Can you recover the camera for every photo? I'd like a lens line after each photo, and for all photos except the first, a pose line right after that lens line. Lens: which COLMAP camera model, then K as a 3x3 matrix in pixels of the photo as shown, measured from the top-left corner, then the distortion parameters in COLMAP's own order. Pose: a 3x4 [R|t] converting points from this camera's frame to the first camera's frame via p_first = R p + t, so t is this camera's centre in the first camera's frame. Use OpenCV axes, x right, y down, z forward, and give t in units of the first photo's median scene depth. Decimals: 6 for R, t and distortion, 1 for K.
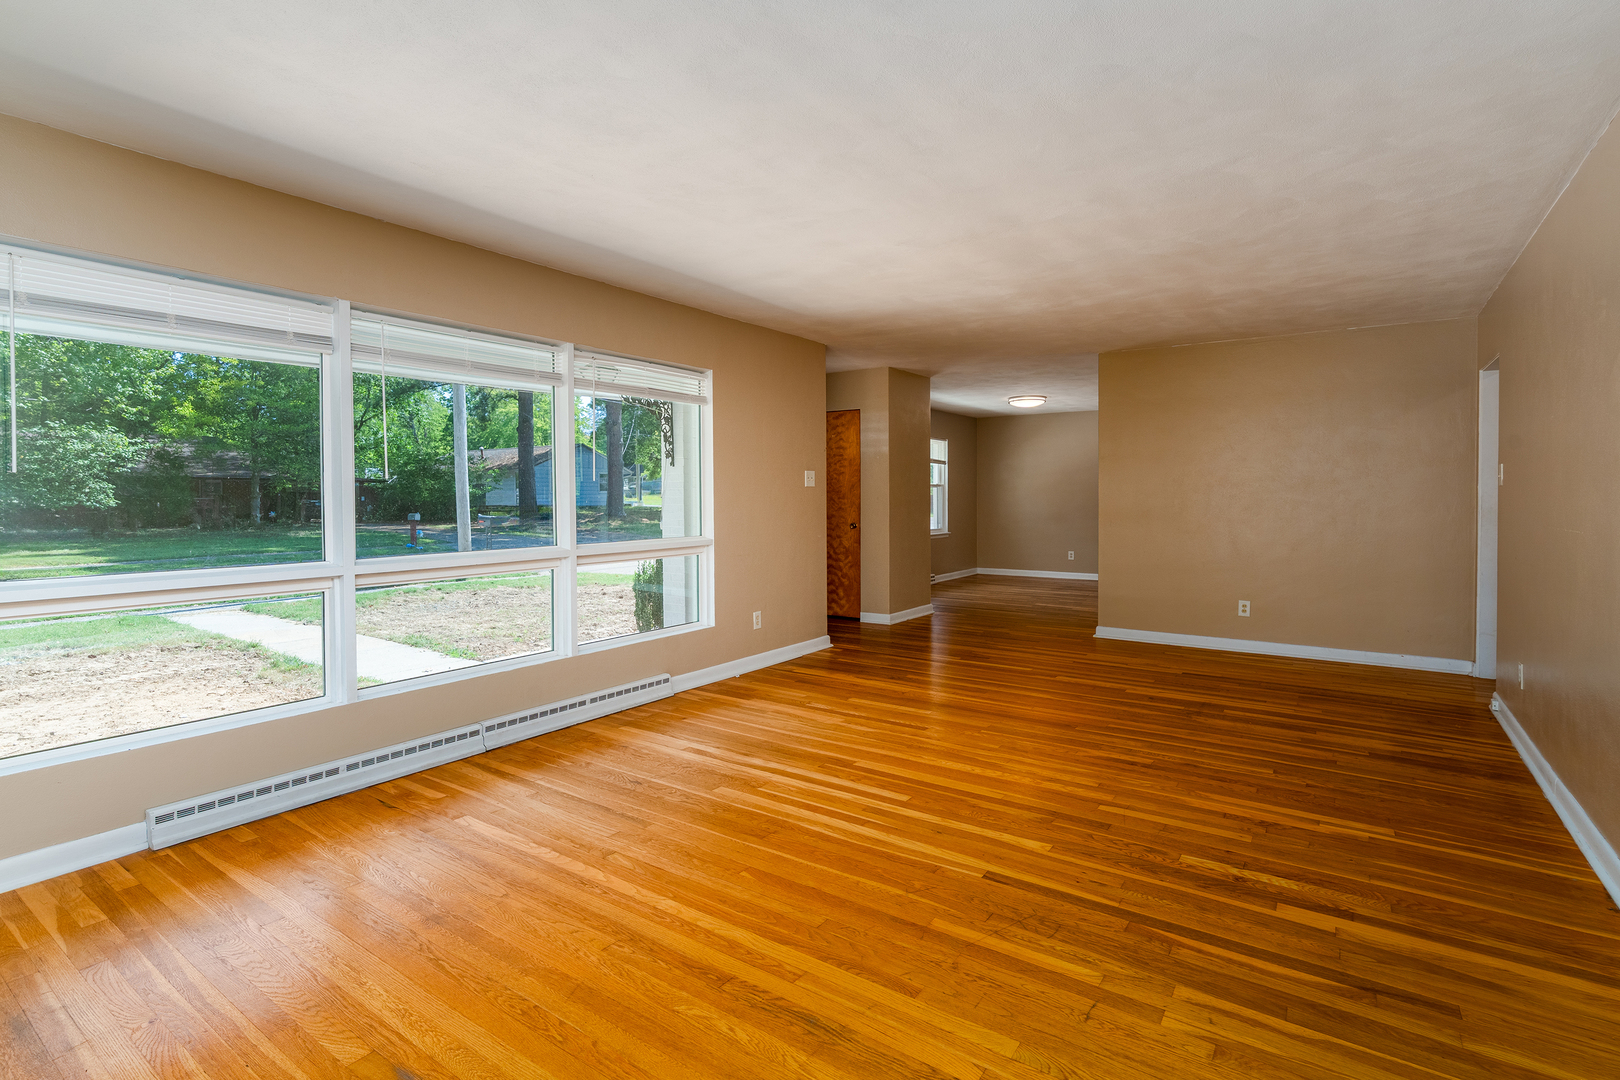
lens RADIAL K [[772.1, 0, 808.1], [0, 772.1, 526.9], [0, 0, 1]] dist [-0.008082, 0.002919]
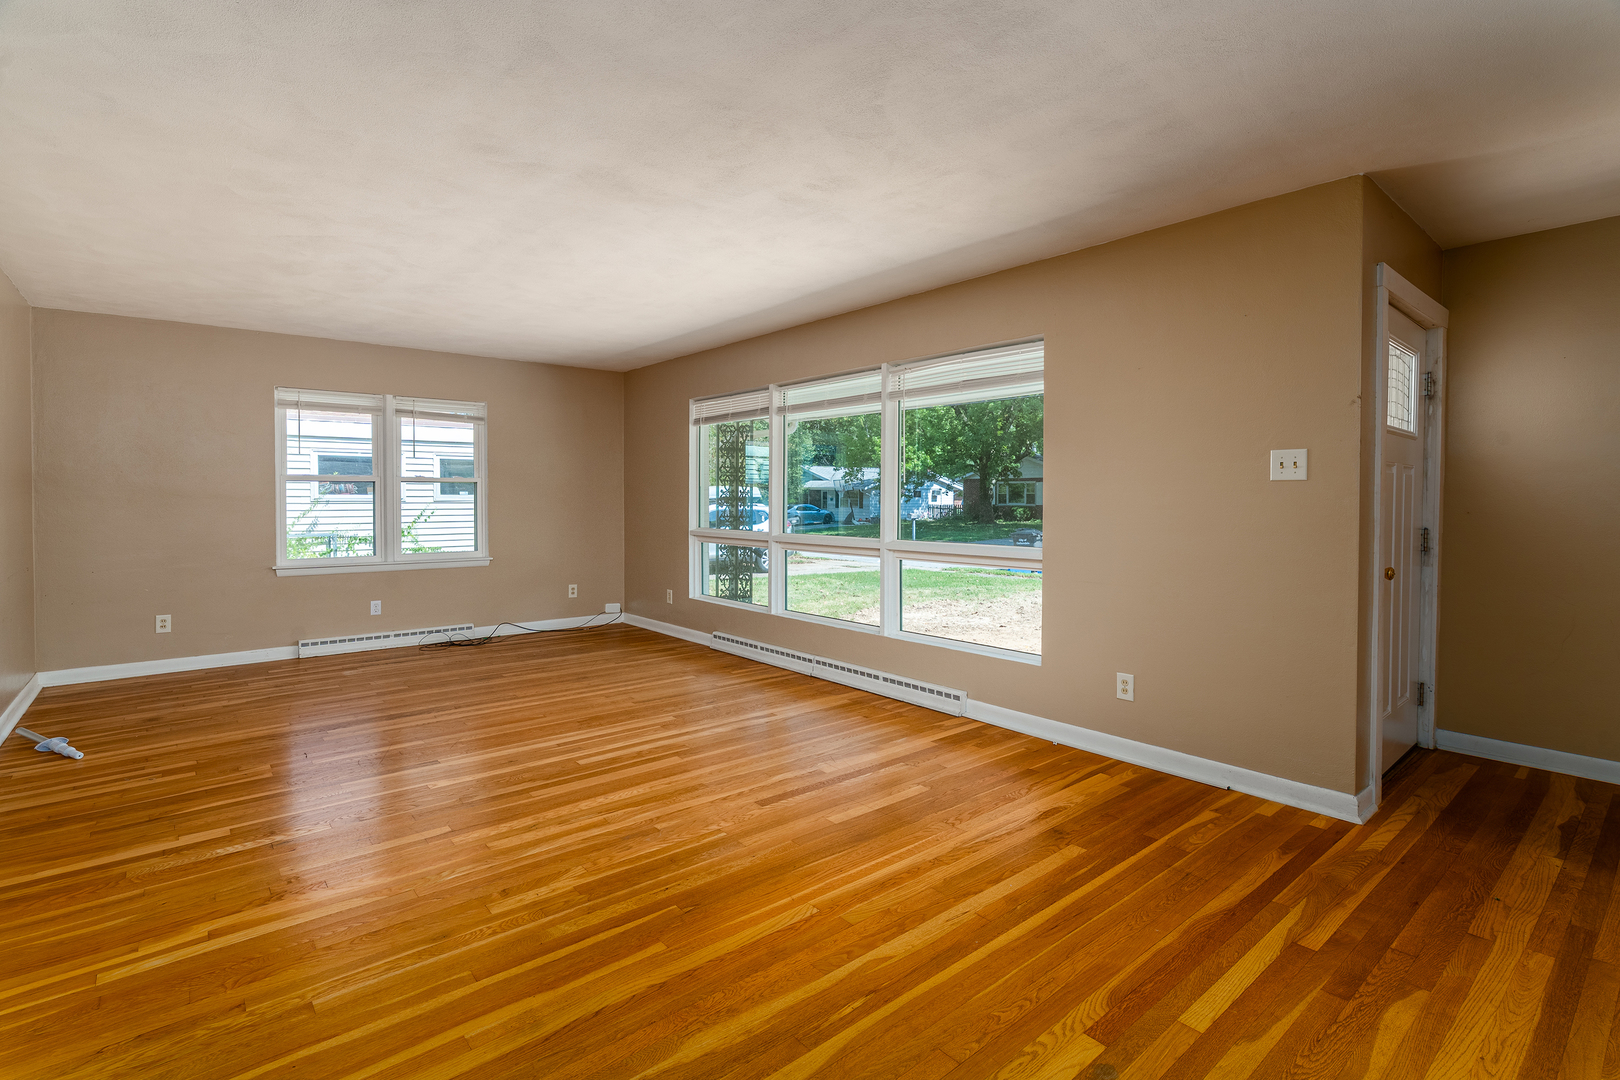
lens RADIAL K [[772.1, 0, 799.3], [0, 772.1, 512.7], [0, 0, 1]] dist [-0.008082, 0.002919]
pose [[-0.270658, 0.023279, -0.962394, 0.973792], [-0.040737, 0.998535, 0.035610, -0.058993], [0.961813, 0.048843, -0.269313, 1.385175]]
